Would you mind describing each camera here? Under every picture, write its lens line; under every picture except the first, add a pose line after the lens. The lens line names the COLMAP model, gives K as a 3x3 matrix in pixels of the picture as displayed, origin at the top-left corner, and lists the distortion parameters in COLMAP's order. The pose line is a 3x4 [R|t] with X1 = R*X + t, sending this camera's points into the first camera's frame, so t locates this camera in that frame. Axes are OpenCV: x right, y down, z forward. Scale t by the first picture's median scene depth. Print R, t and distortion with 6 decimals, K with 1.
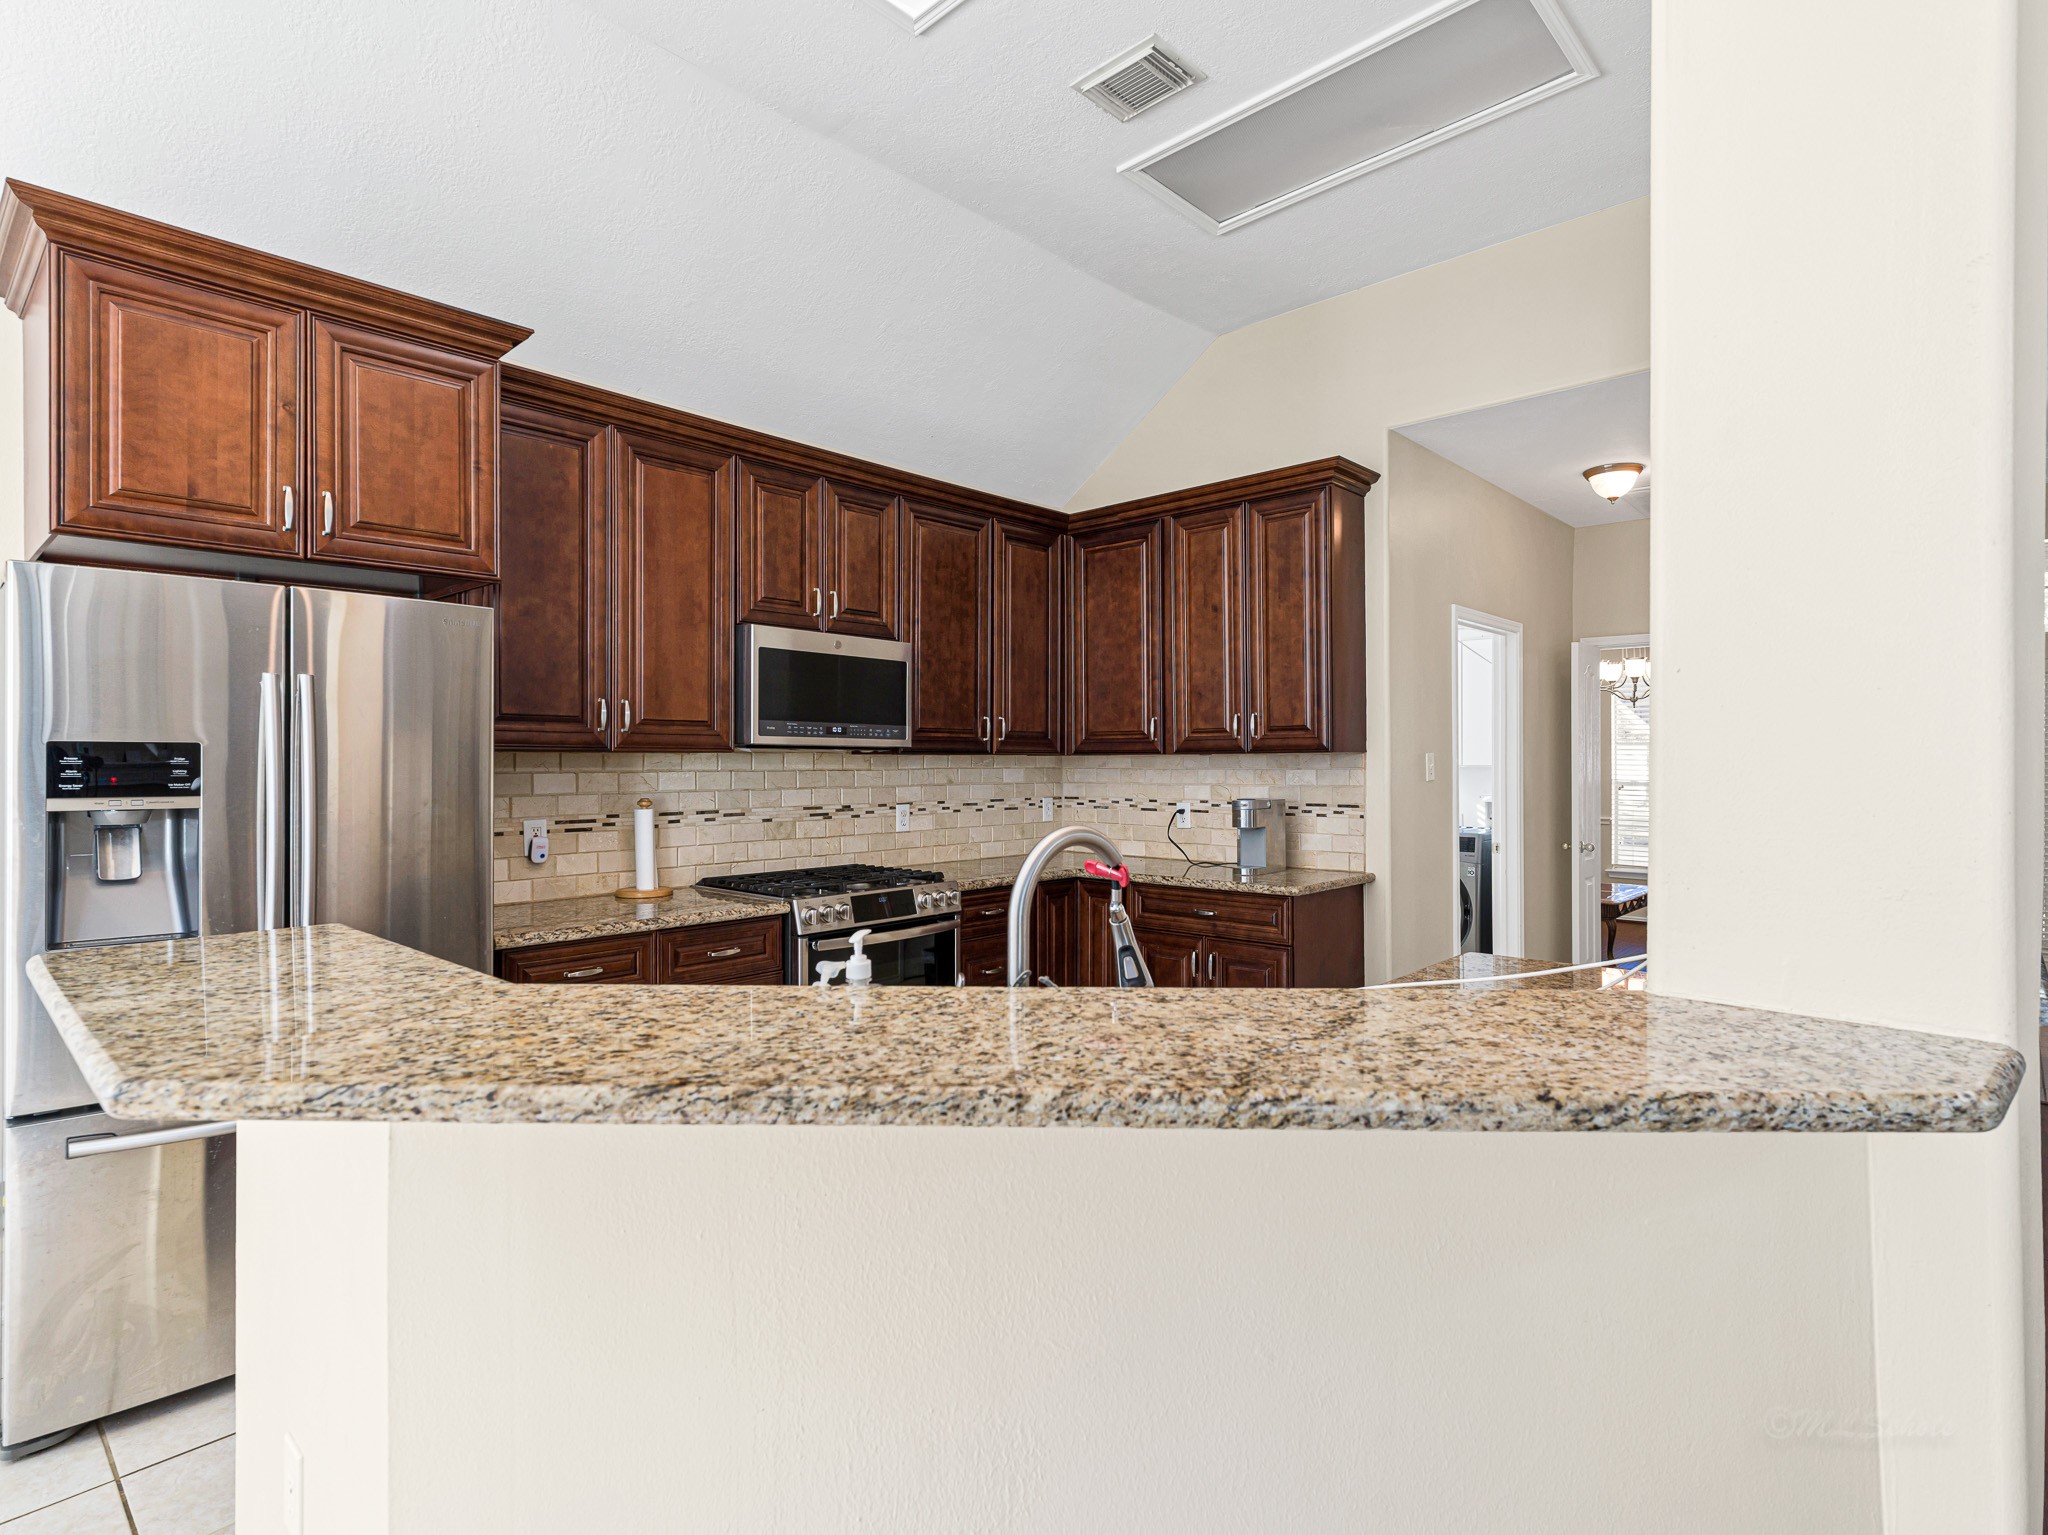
lens RADIAL K [[1032.7, 0, 1028.5], [0, 1032.7, 787.6], [0, 0, 1]] dist [-0.000153, -0.000554]
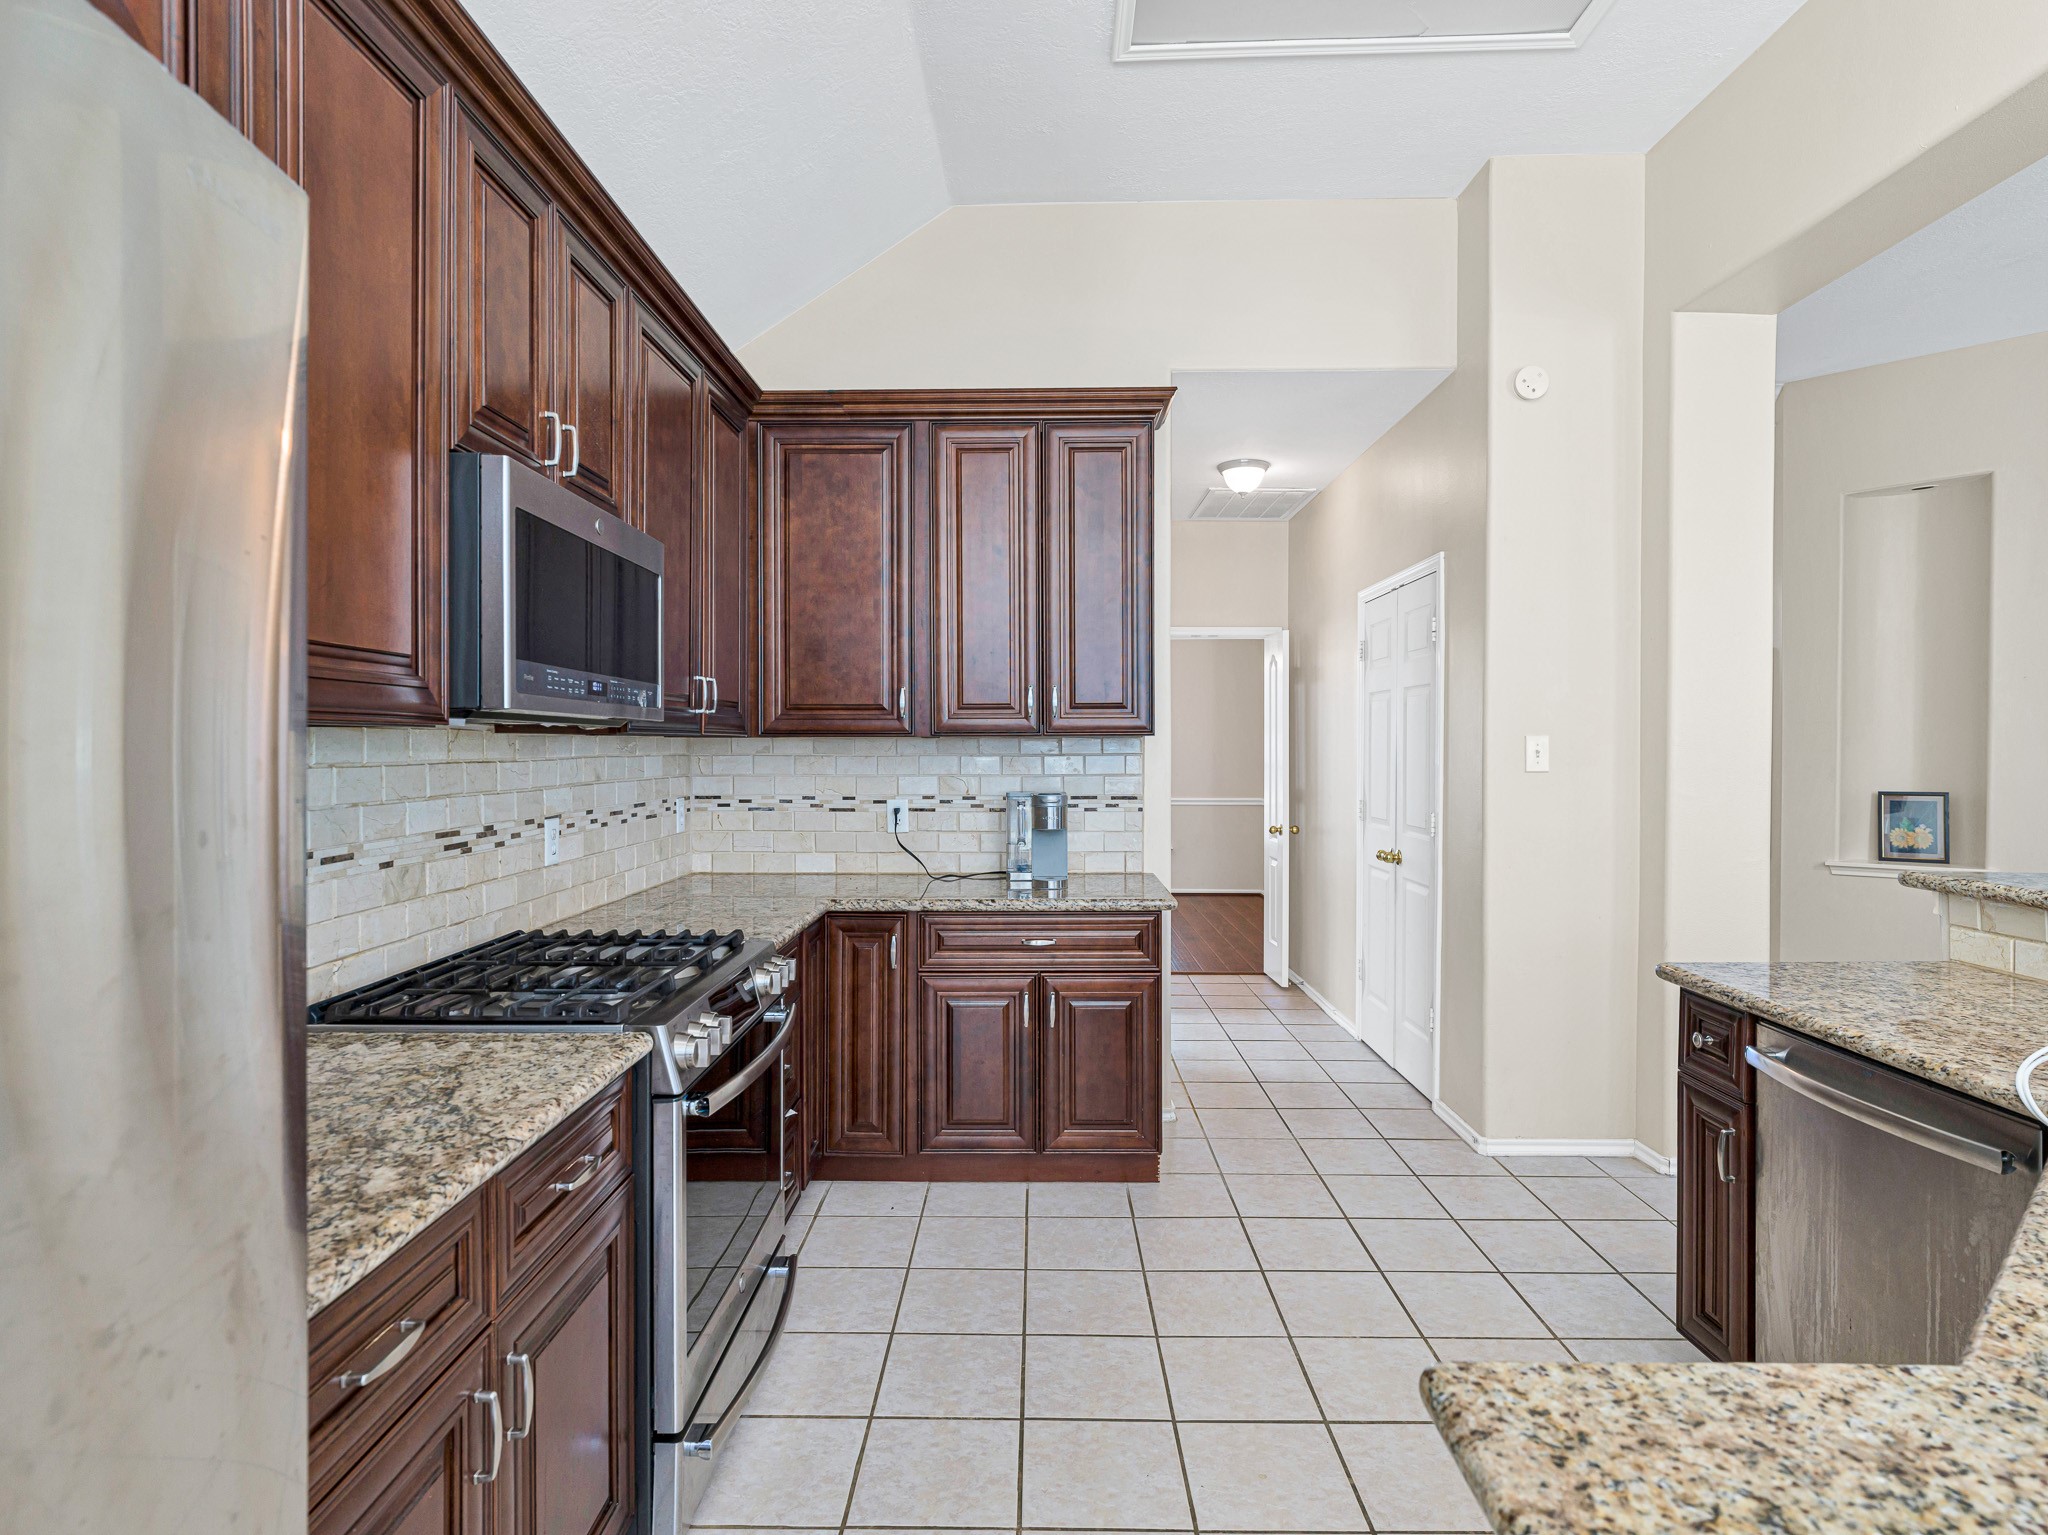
lens RADIAL K [[1054.5, 0, 1024.0], [0, 1054.5, 767.5], [0, 0, 1]] dist [0.004631, 0.000406]
pose [[0.751417, -0.012902, 0.659702, -0.314582], [0.014908, 0.999886, 0.002574, -0.010462], [-0.659659, 0.007901, 0.751523, 0.365862]]
